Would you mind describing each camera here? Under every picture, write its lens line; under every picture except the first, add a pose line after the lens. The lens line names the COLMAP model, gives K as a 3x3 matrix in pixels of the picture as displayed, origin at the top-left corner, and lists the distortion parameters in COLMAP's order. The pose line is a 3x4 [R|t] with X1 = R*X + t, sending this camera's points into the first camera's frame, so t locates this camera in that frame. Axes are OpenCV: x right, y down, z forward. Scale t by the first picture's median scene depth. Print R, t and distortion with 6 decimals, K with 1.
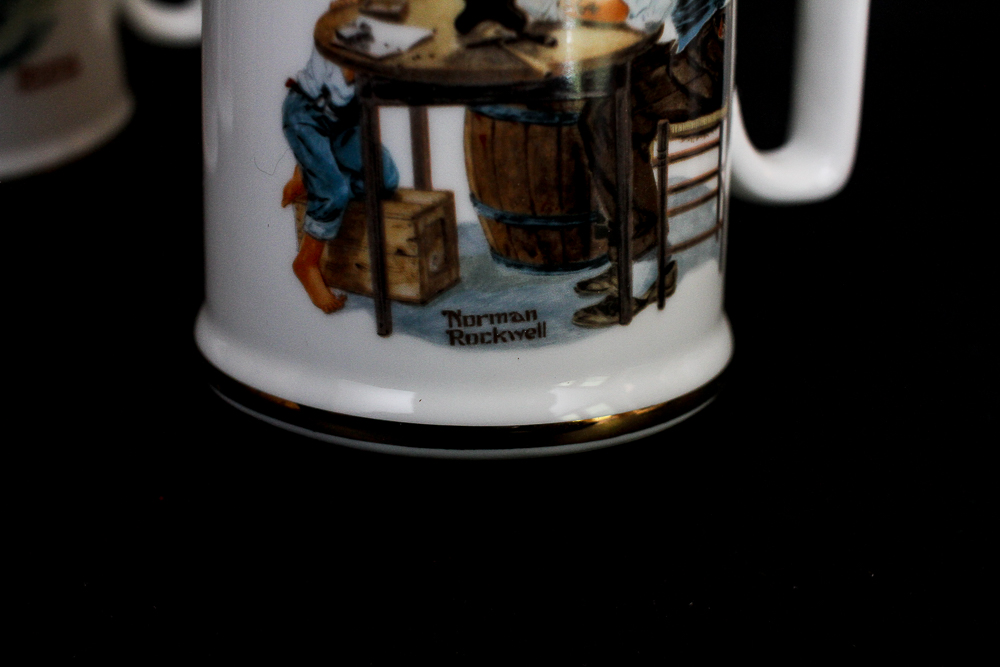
lens RADIAL K [[1157.6, 0, 498.6], [0, 1157.6, 327.2], [0, 0, 1]] dist [-0.094912, 0.000000]
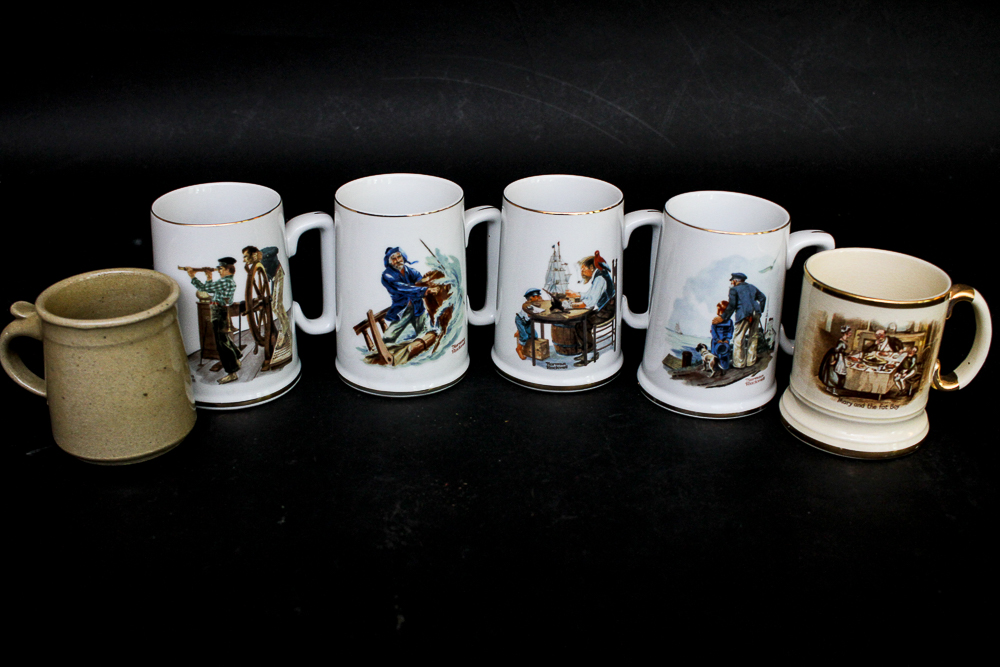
lens RADIAL K [[1157.6, 0, 496.3], [0, 1157.6, 338.2], [0, 0, 1]] dist [-0.094912, 0.000000]
pose [[0.982136, 0.068955, -0.175081, 0.591154], [-0.045479, 0.989839, 0.134720, -0.758918], [0.182591, -0.124351, 0.975293, -3.766661]]
